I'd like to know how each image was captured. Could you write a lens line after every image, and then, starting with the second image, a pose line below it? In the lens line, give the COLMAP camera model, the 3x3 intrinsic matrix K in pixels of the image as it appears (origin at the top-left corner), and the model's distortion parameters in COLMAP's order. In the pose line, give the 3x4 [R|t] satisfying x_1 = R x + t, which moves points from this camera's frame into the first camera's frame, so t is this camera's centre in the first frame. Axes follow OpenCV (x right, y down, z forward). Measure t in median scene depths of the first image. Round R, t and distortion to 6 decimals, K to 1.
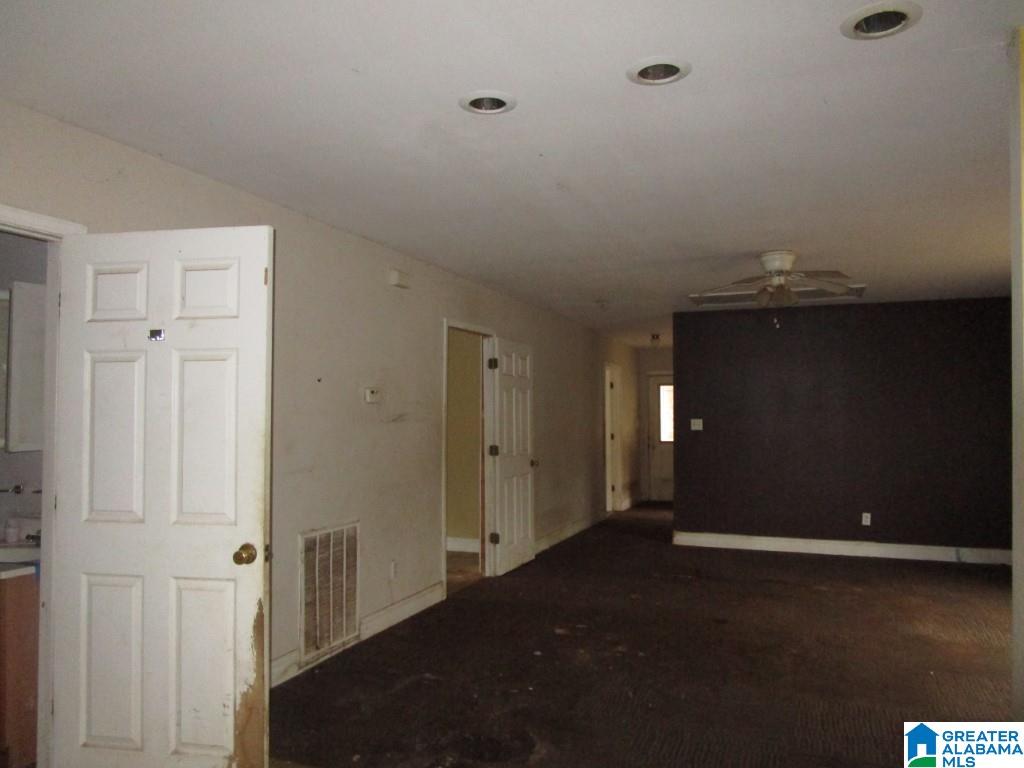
lens RADIAL K [[734.0, 0, 512.0], [0, 734.0, 384.0], [0, 0, 1]] dist [-0.007740, 0.003156]
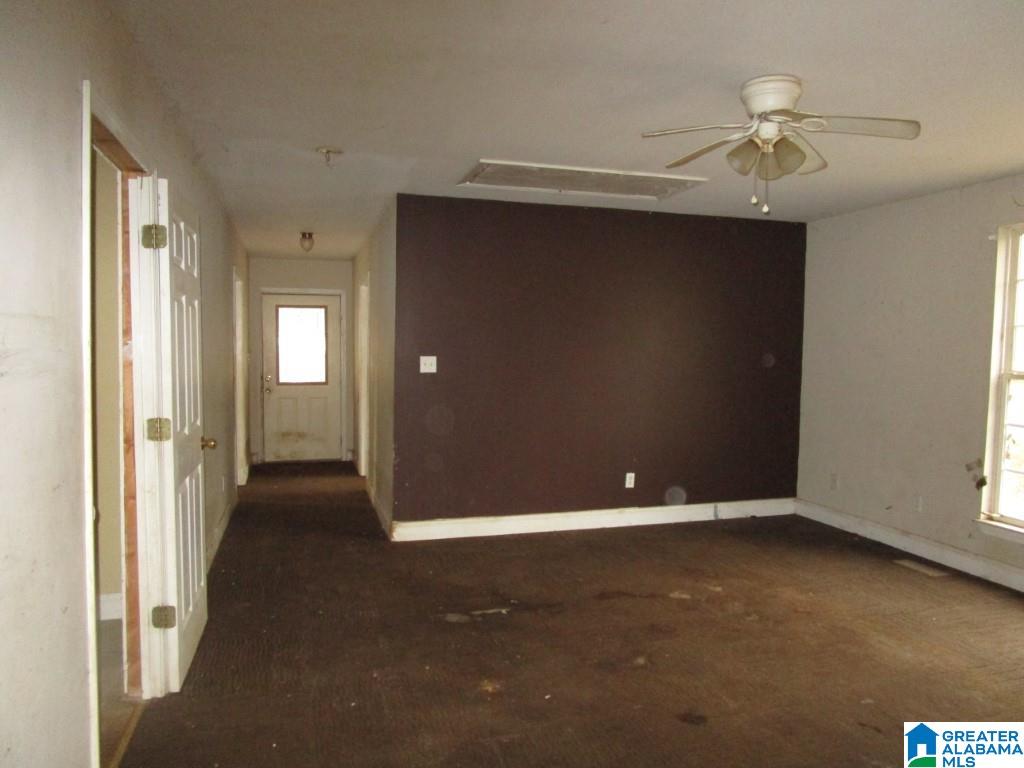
lens RADIAL K [[734.0, 0, 512.0], [0, 734.0, 384.0], [0, 0, 1]] dist [-0.007740, 0.003156]
pose [[0.787021, -0.023894, 0.616463, -0.117477], [-0.035327, 0.995865, 0.083700, 0.014956], [-0.615914, -0.087651, 0.782923, 0.455084]]
